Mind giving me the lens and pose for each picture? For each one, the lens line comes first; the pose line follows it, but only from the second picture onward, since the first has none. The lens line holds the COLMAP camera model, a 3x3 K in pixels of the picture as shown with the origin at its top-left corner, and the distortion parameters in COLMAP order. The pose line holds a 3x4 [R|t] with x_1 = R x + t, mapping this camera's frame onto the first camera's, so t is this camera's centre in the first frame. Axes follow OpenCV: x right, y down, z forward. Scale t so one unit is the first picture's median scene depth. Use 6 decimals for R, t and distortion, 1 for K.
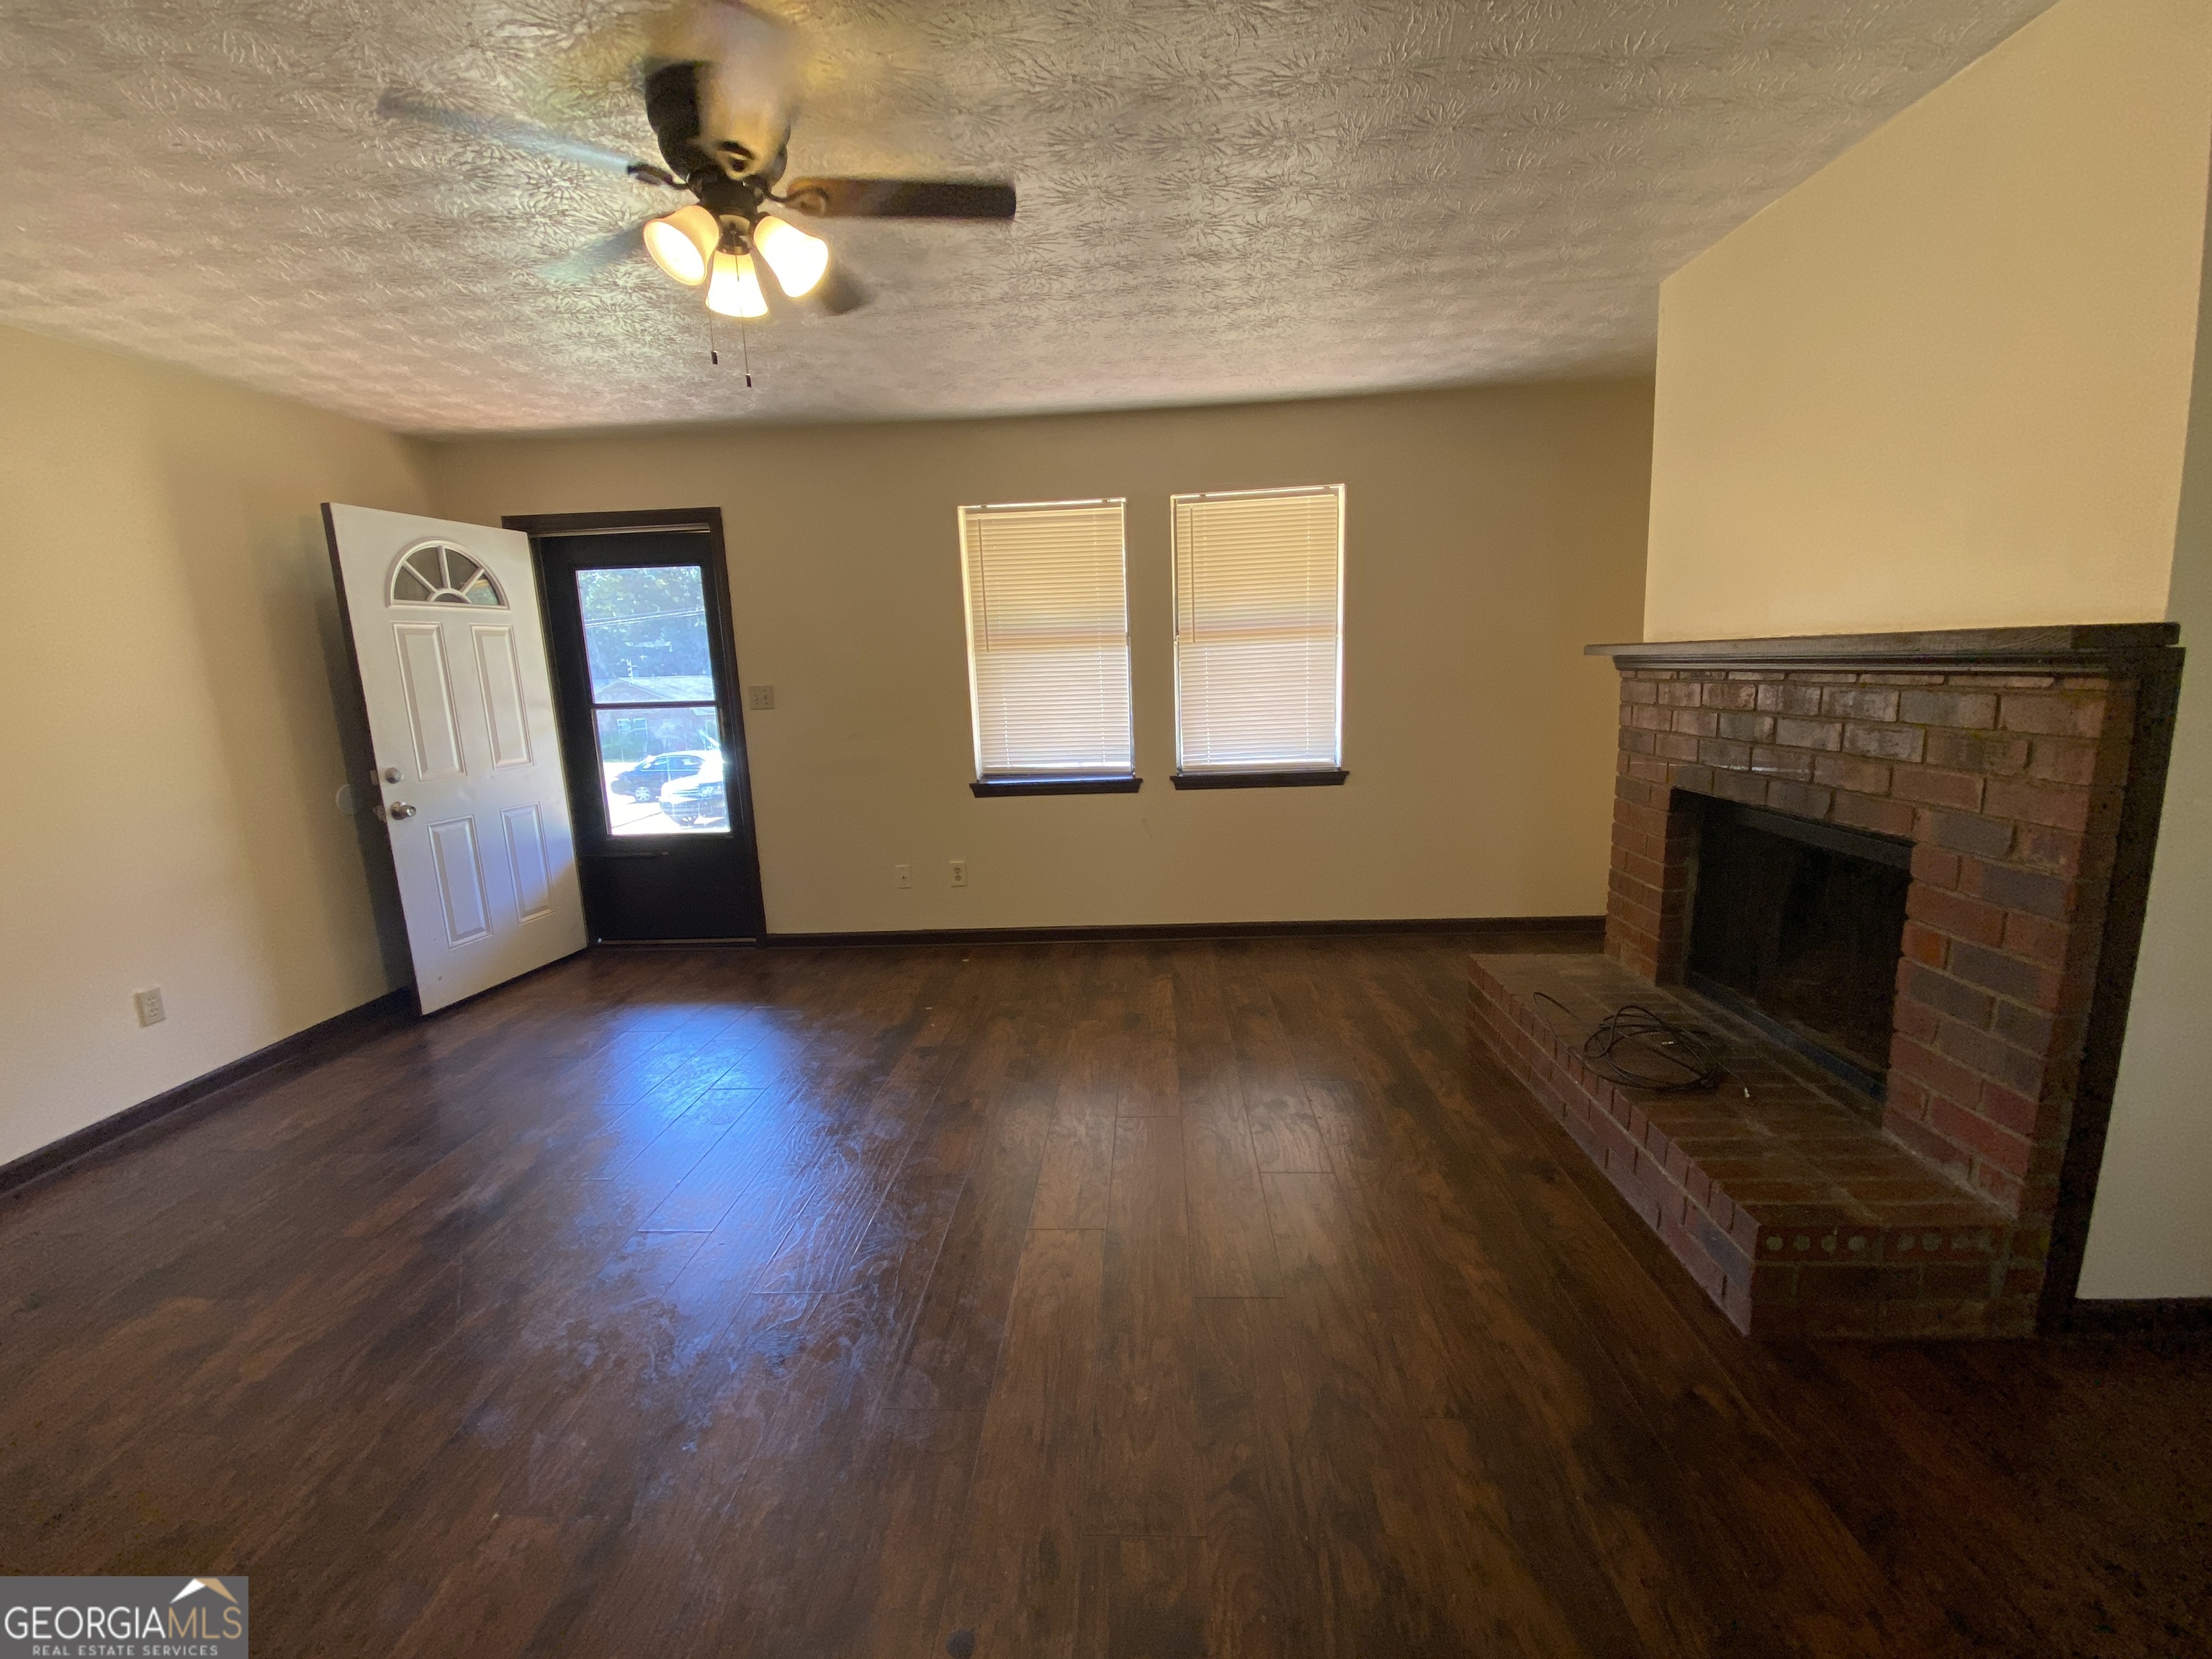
lens RADIAL K [[899.6, 0, 1112.7], [0, 899.6, 826.8], [0, 0, 1]] dist [0.013800, -0.015593]
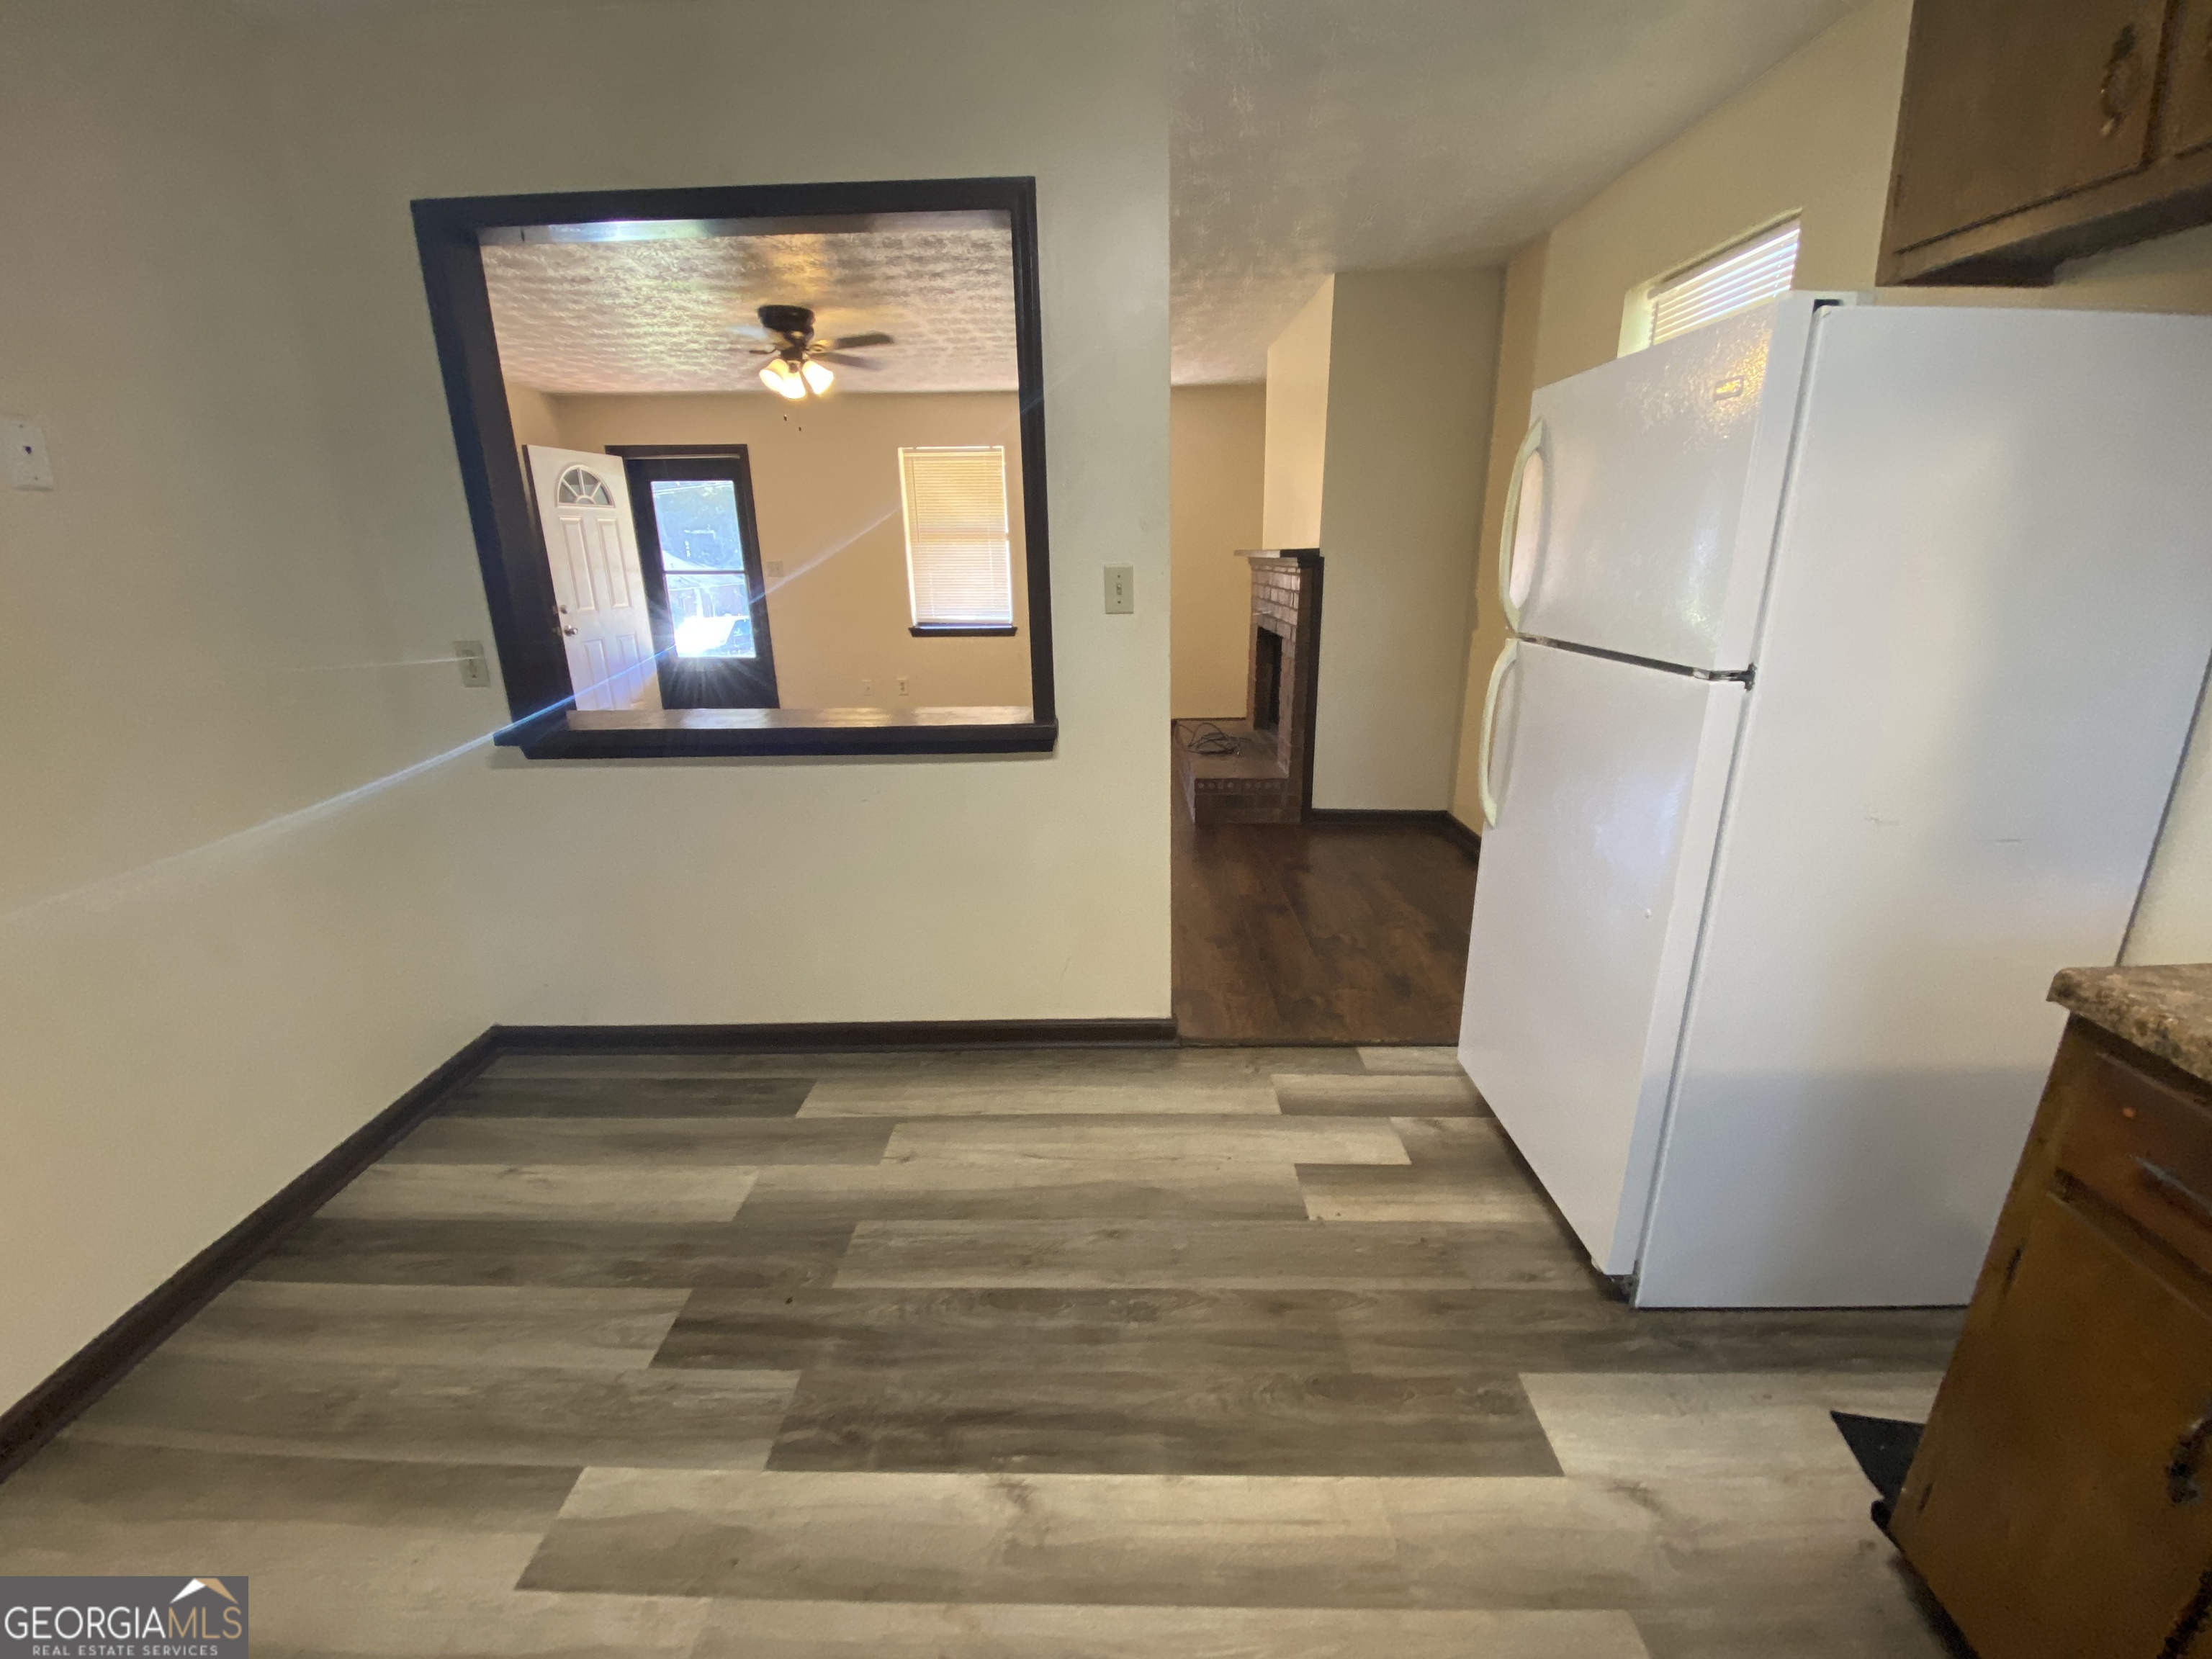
lens RADIAL K [[899.6, 0, 1112.7], [0, 899.6, 826.8], [0, 0, 1]] dist [0.013800, -0.015593]
pose [[0.999010, 0.013551, 0.042361, 0.164121], [-0.018546, 0.992620, 0.119841, 0.121108], [-0.040425, -0.120508, 0.991889, -0.745510]]
